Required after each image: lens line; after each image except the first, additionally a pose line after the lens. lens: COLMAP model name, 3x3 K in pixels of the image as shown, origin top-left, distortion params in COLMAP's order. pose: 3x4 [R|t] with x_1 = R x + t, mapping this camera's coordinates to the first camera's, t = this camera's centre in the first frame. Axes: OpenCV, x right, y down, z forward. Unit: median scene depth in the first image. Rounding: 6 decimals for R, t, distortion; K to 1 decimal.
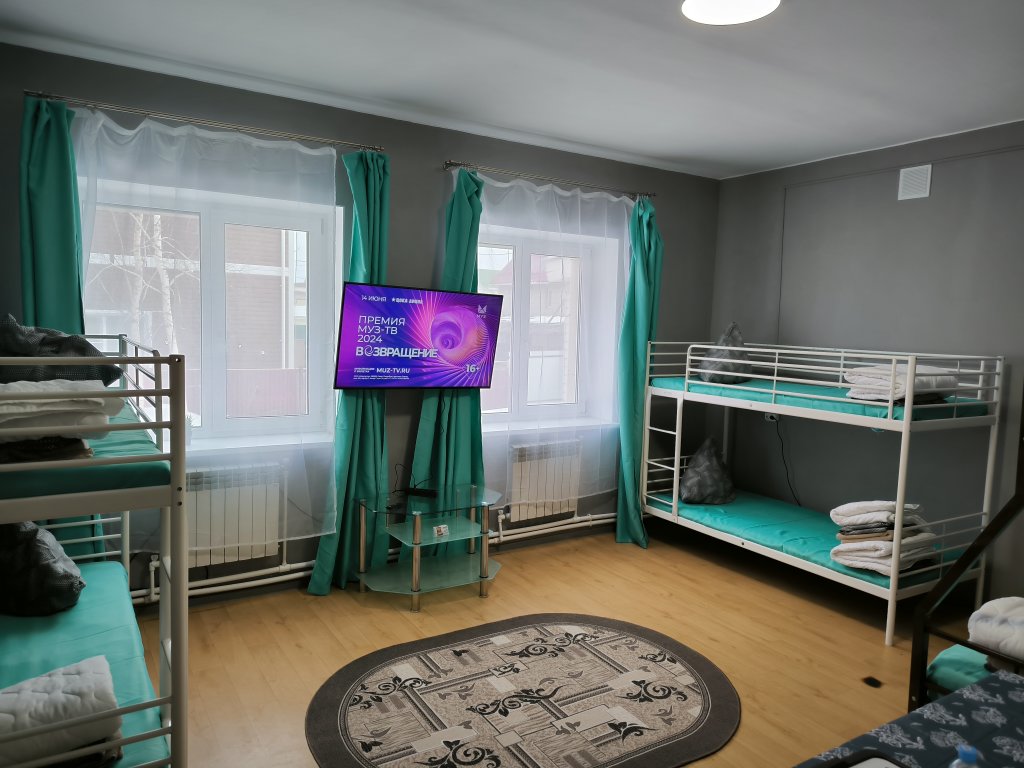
lens RADIAL K [[715.5, 0, 512.4], [0, 715.5, 382.3], [0, 0, 1]] dist [-0.002990, -0.000317]
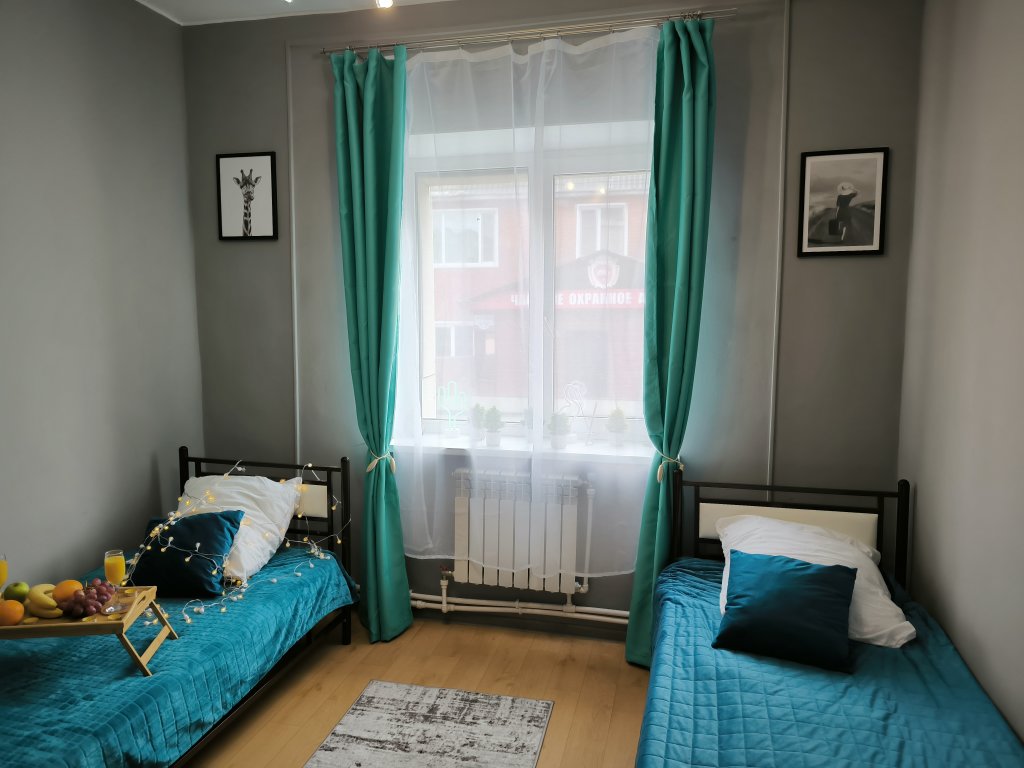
lens RADIAL K [[715.5, 0, 511.9], [0, 715.5, 387.0], [0, 0, 1]] dist [-0.002990, -0.000317]
pose [[0.701600, 0.028264, -0.712010, 0.499764], [-0.045593, 0.998946, -0.005273, 0.013536], [0.711111, 0.036162, 0.702149, 0.565812]]
